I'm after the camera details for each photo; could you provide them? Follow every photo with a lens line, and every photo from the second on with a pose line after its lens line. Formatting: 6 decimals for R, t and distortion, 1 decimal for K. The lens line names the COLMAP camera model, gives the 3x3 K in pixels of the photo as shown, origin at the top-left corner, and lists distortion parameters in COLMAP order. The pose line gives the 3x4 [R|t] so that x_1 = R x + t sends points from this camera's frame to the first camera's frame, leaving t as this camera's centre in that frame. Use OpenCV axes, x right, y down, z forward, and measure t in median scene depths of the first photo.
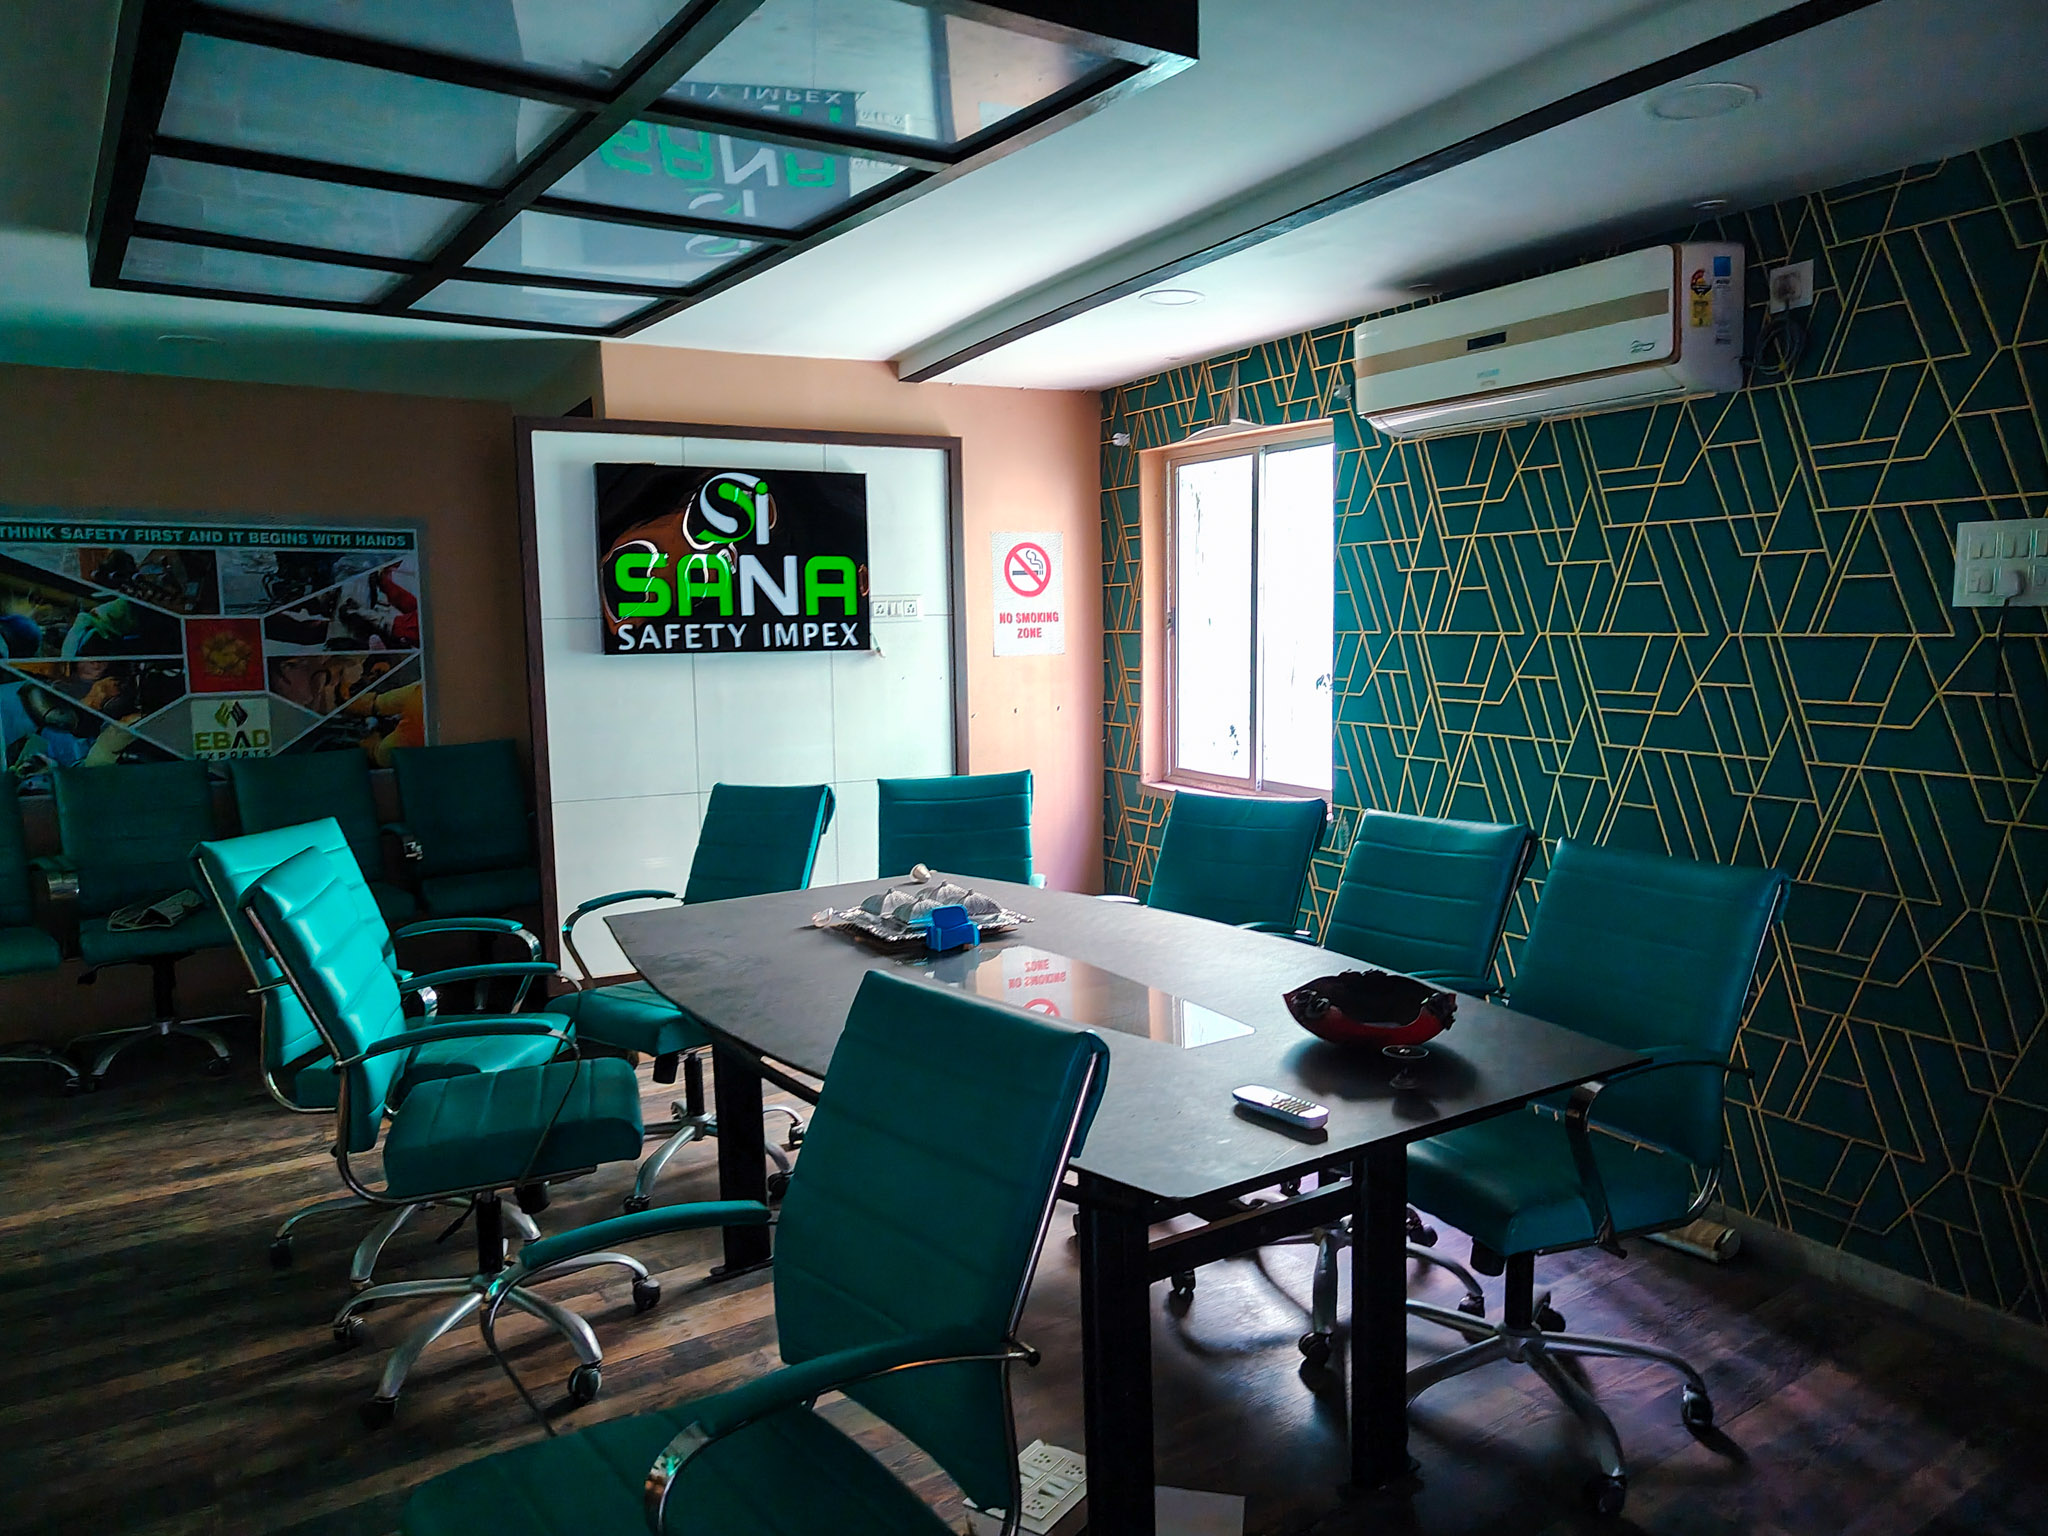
lens RADIAL K [[1448.3, 0, 1008.4], [0, 1448.3, 789.3], [0, 0, 1]] dist [0.005377, 0.000224]
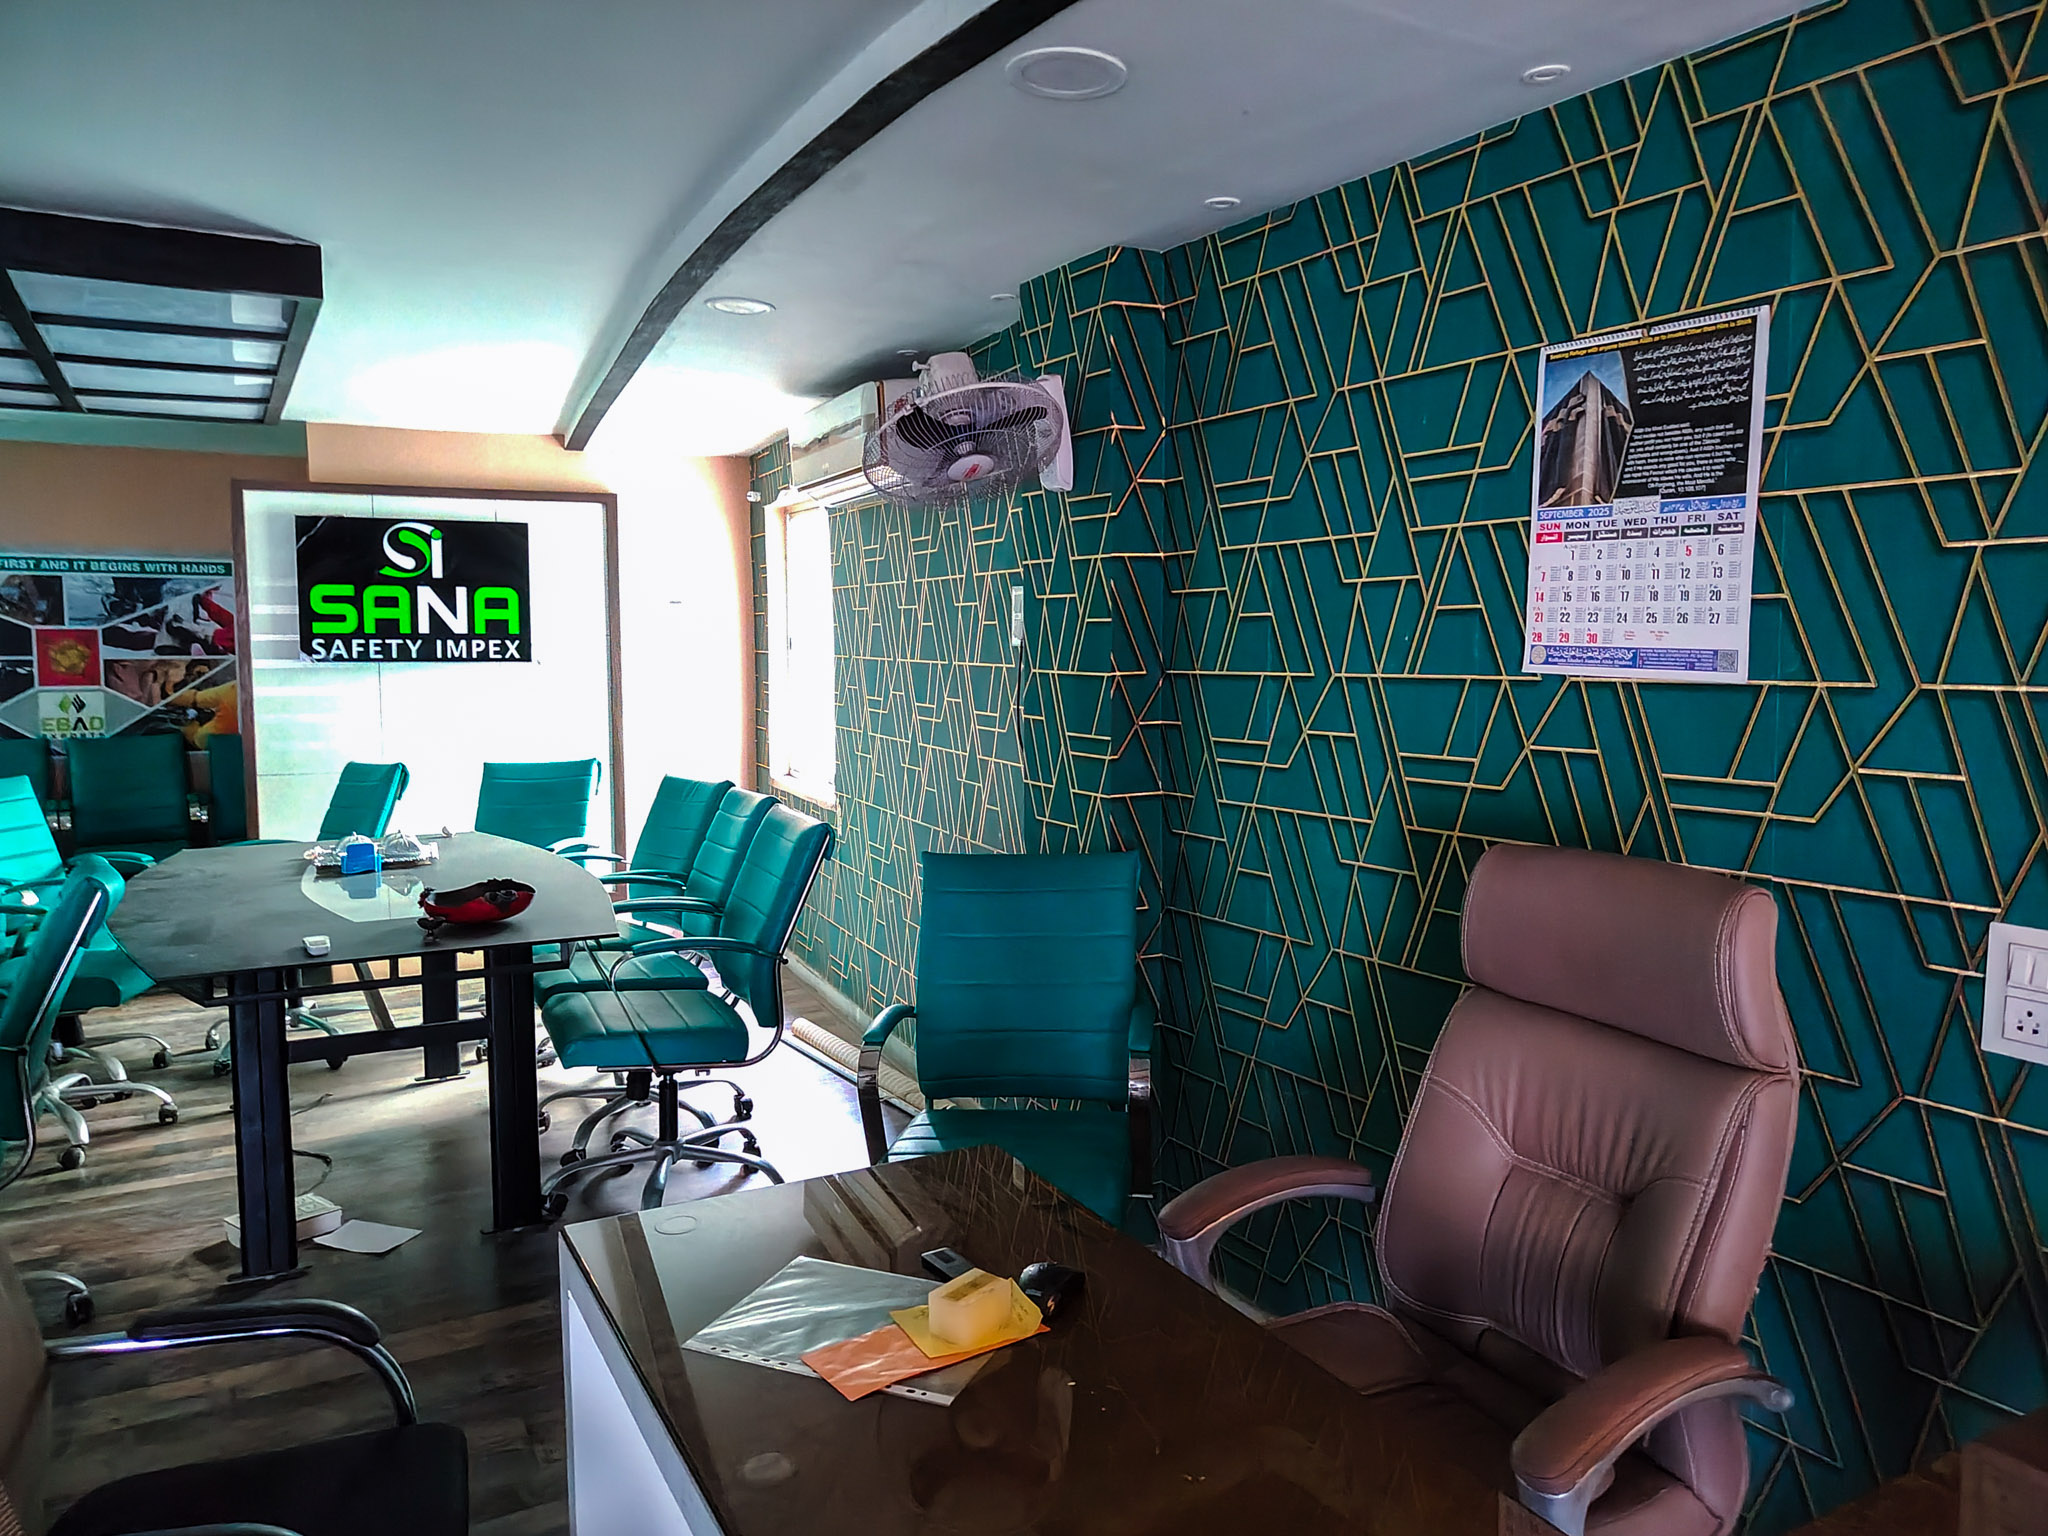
lens RADIAL K [[1470.3, 0, 985.6], [0, 1470.3, 770.0], [0, 0, 1]] dist [0.006363, 0.005702]
pose [[0.995096, 0.024067, -0.095945, 0.429541], [-0.026452, 0.999370, -0.023670, 0.017360], [0.095314, 0.026092, 0.995105, -0.233967]]
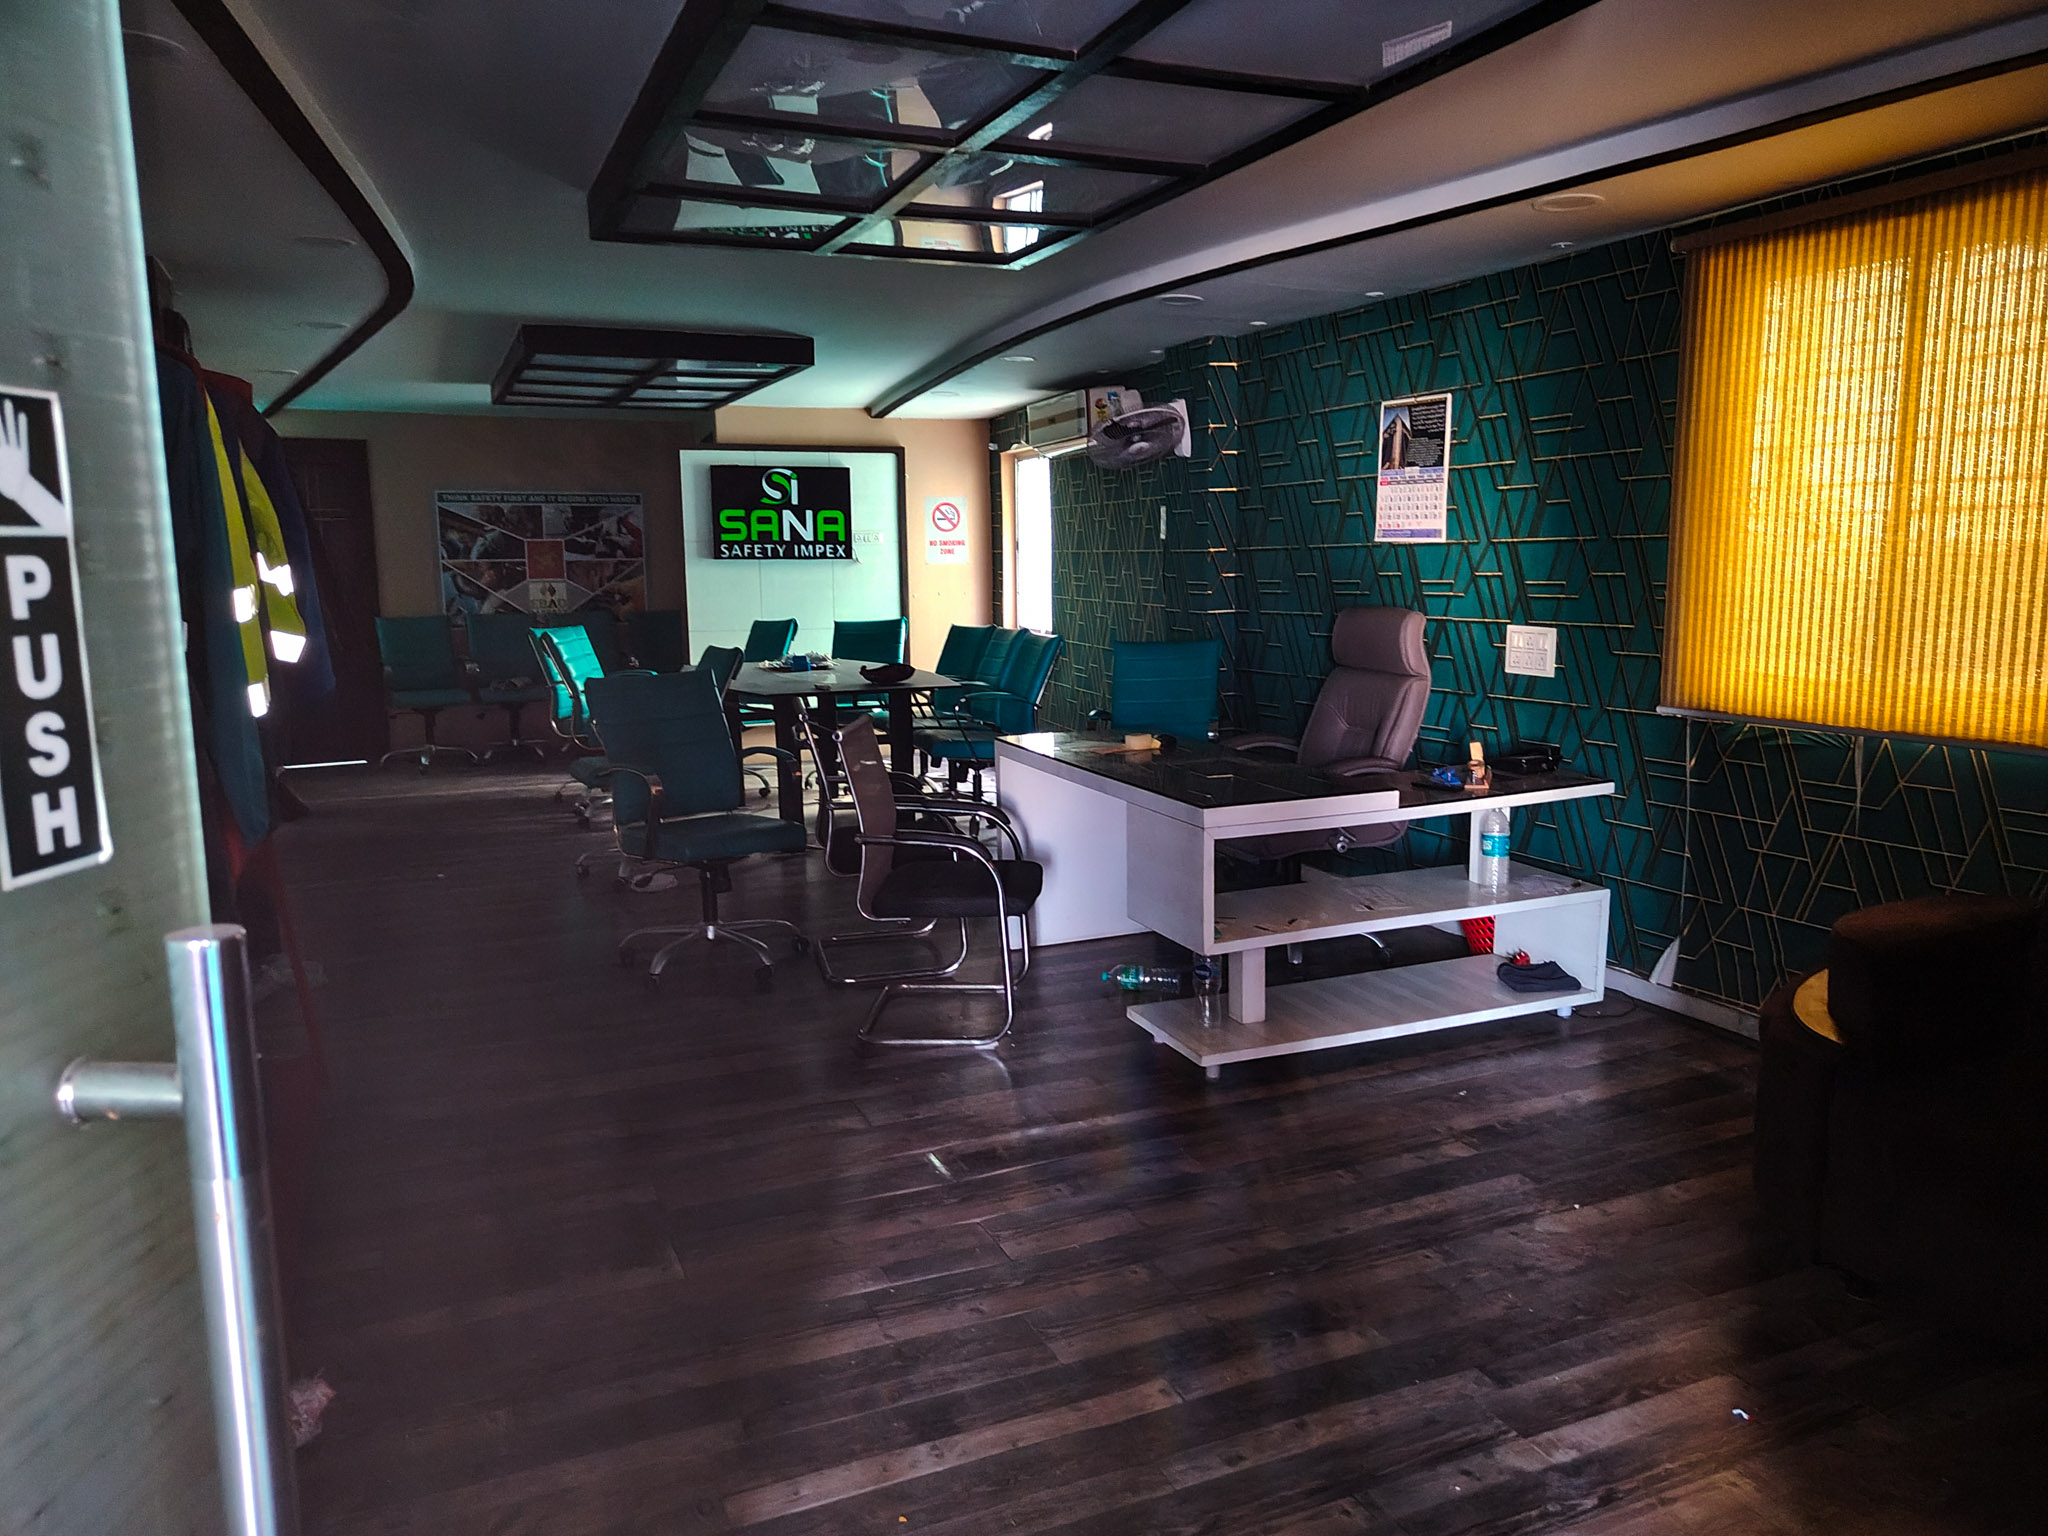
lens RADIAL K [[1436.9, 0, 1025.1], [0, 1436.9, 788.4], [0, 0, 1]] dist [0.006961, 0.003748]
pose [[0.982739, 0.037449, -0.181165, 0.500130], [-0.029106, 0.998399, 0.048492, 0.111824], [0.182691, -0.042382, 0.982256, -0.872675]]
